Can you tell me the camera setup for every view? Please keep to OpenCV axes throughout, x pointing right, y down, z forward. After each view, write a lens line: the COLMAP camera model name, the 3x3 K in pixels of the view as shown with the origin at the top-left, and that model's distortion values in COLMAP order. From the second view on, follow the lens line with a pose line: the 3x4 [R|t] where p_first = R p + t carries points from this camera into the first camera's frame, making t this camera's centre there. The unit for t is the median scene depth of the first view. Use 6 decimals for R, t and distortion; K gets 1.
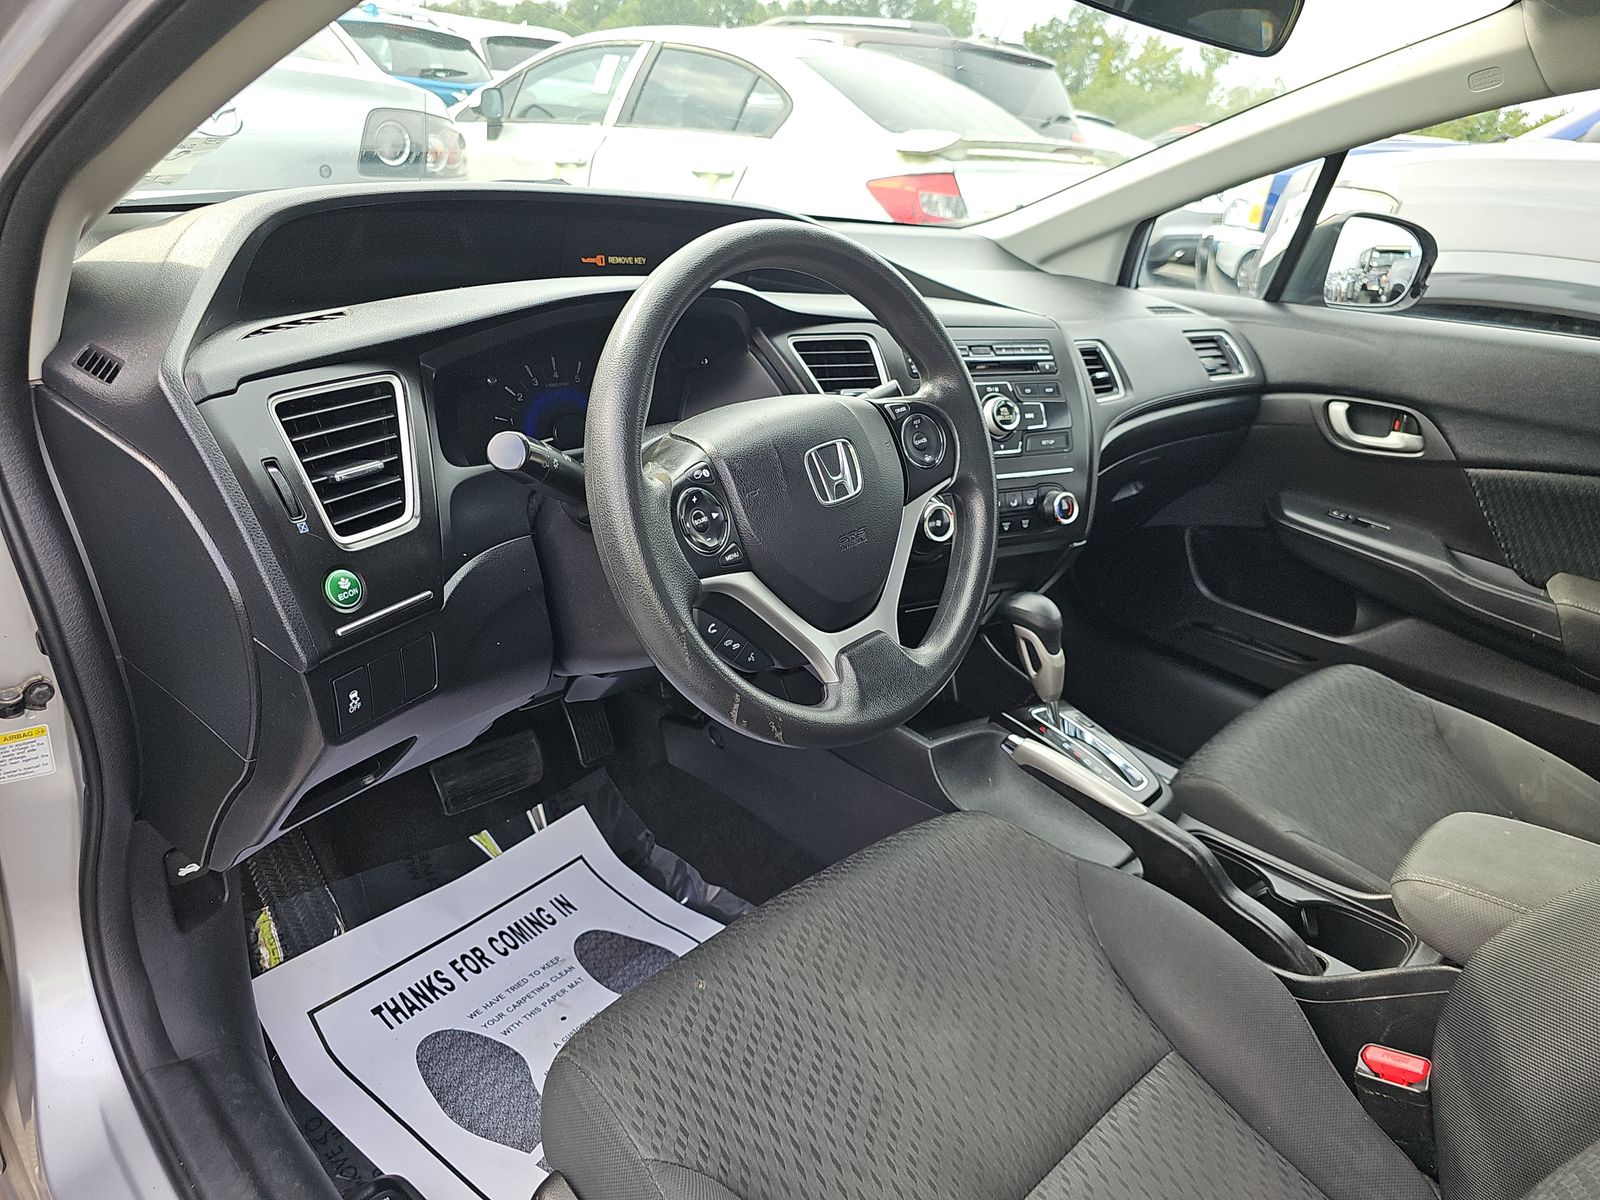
lens RADIAL K [[1082.5, 0, 809.1], [0, 1082.5, 589.8], [0, 0, 1]] dist [0.008768, -0.003762]
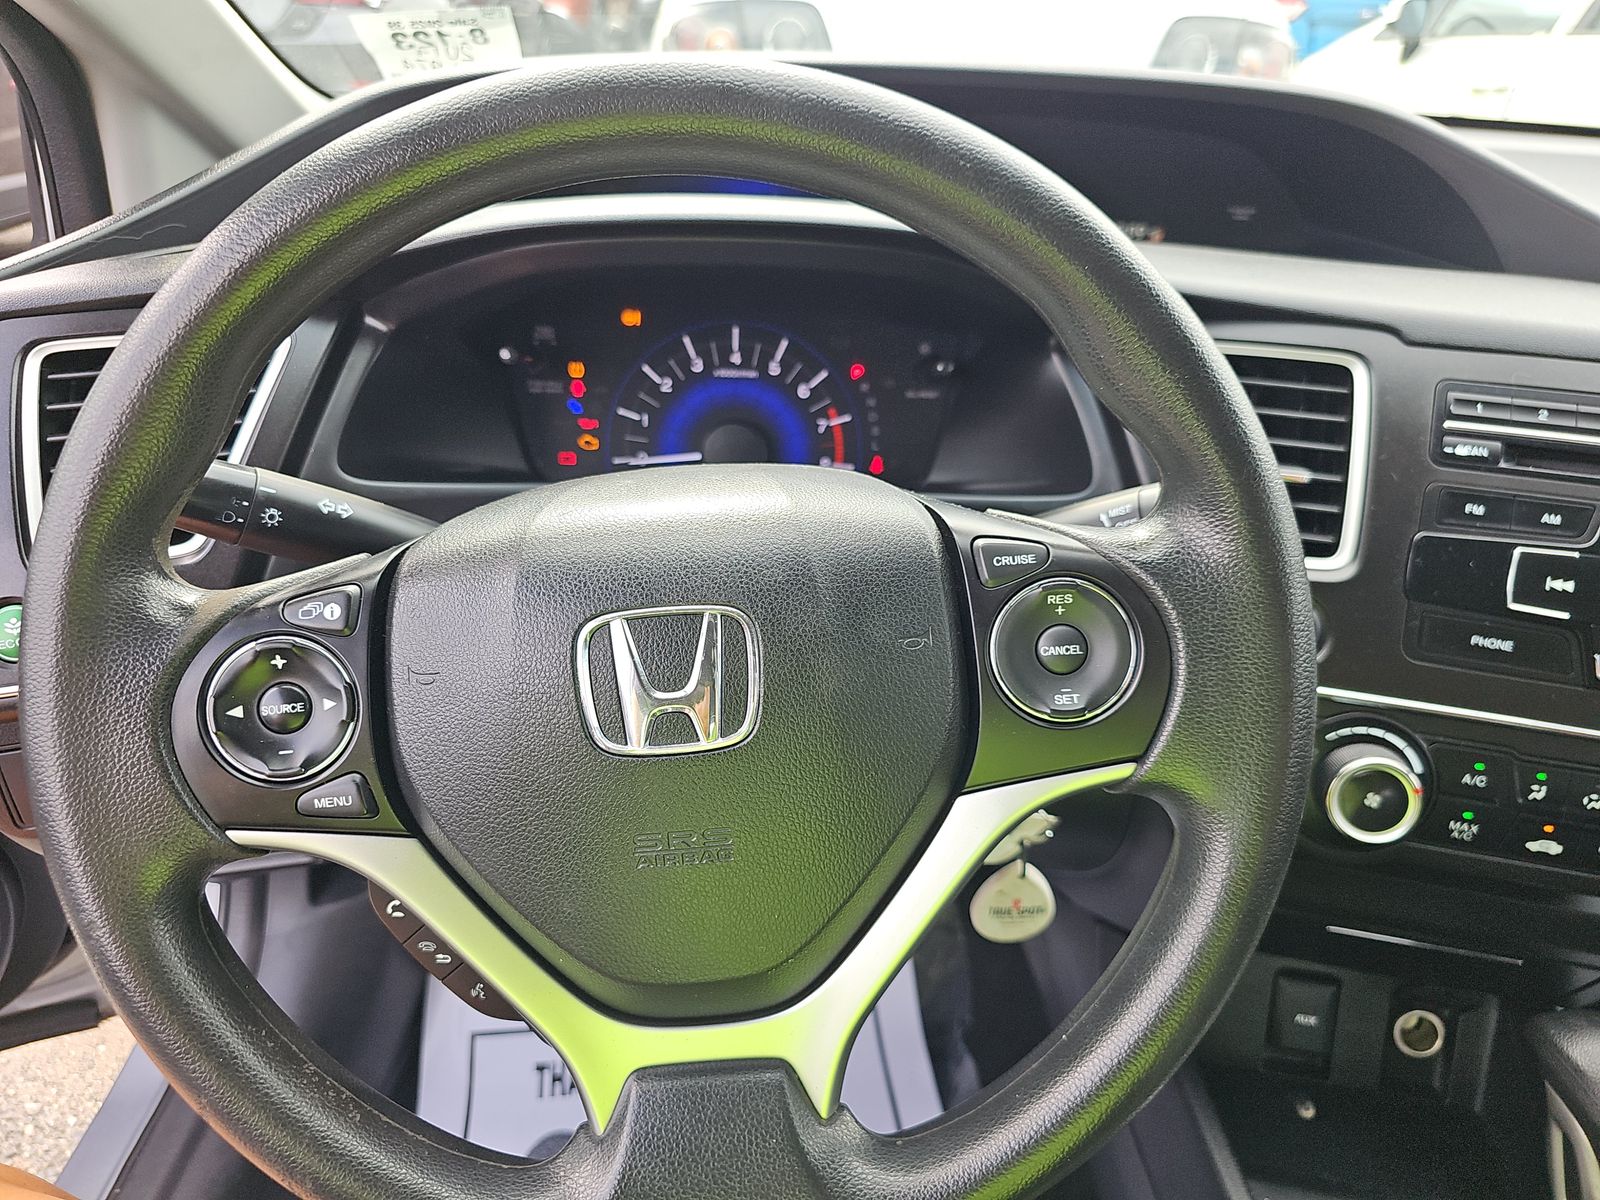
lens RADIAL K [[1094.3, 0, 772.7], [0, 1094.3, 624.9], [0, 0, 1]] dist [0.053735, -0.055353]
pose [[0.709416, 0.283444, -0.645282, 0.171059], [-0.241722, 0.957884, 0.155011, -0.111270], [0.662042, 0.046012, 0.748053, 0.394330]]
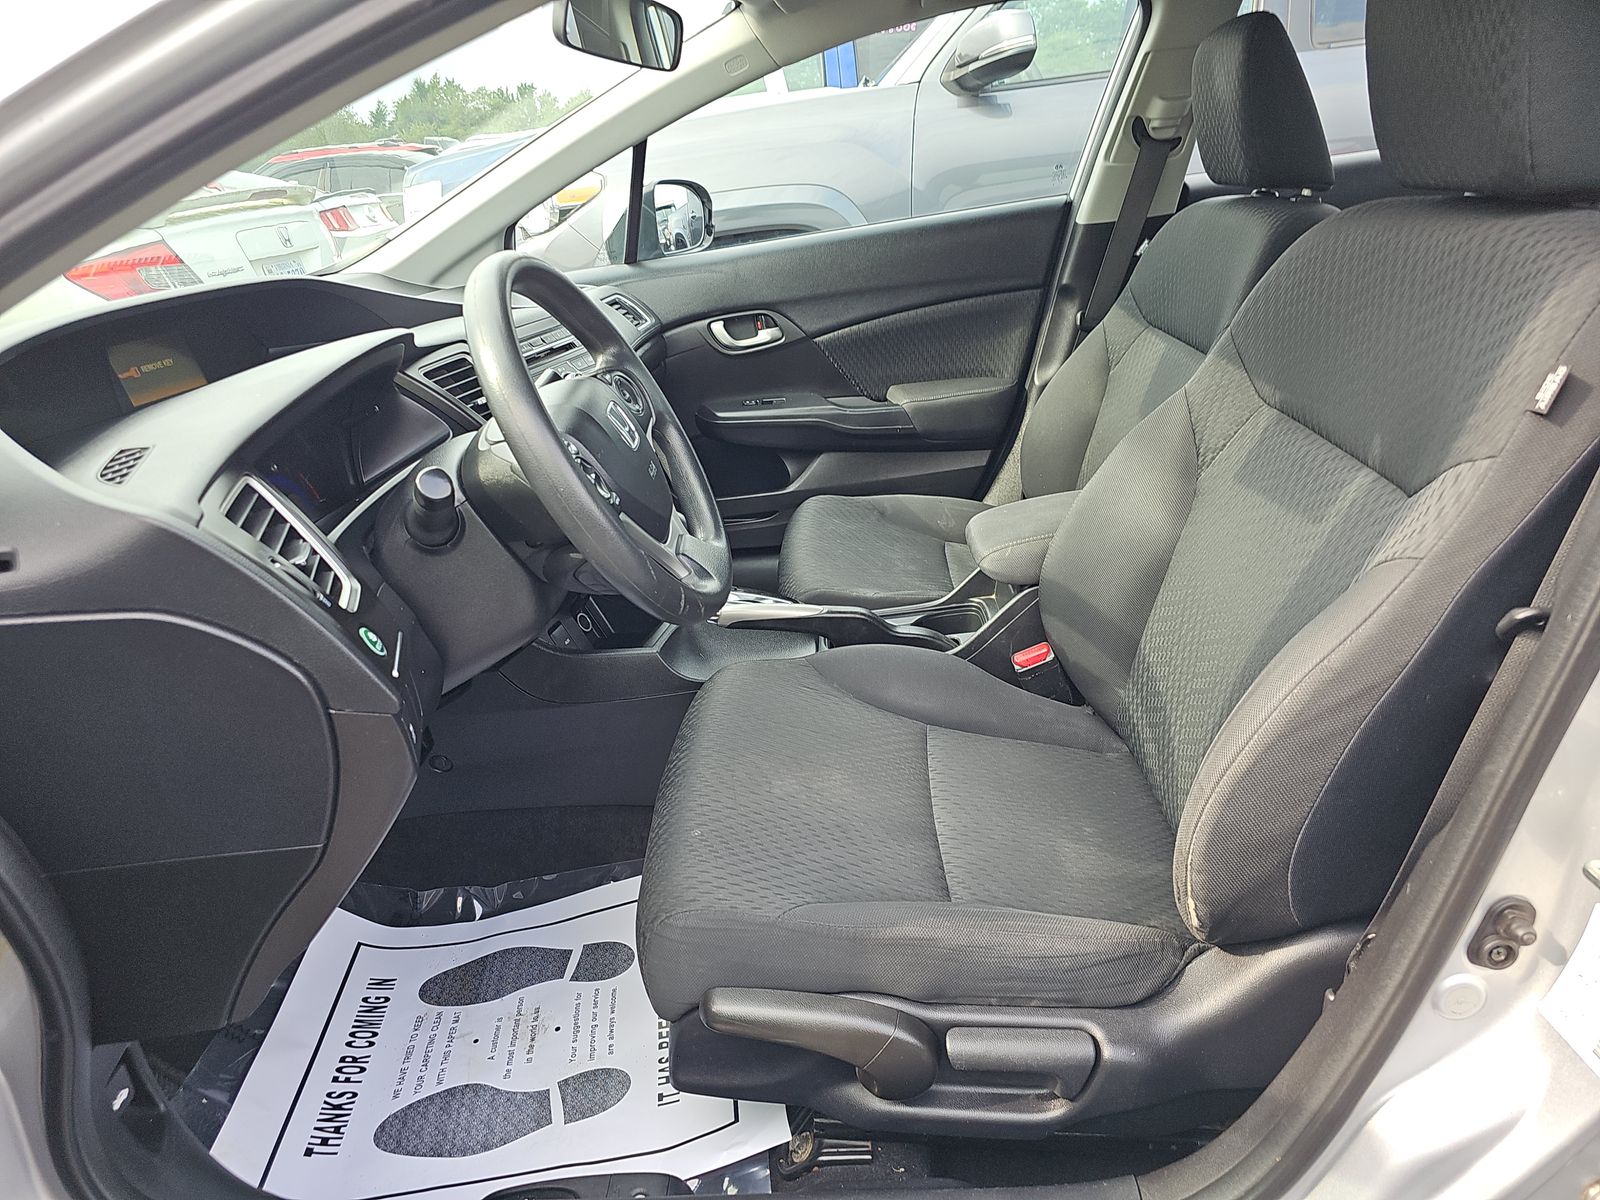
lens RADIAL K [[1094.3, 0, 772.7], [0, 1094.3, 624.9], [0, 0, 1]] dist [0.053735, -0.055353]
pose [[0.718773, -0.421341, 0.553026, -0.392033], [0.418071, 0.897496, 0.140416, -0.001605], [-0.555502, 0.130277, 0.821246, -0.093396]]
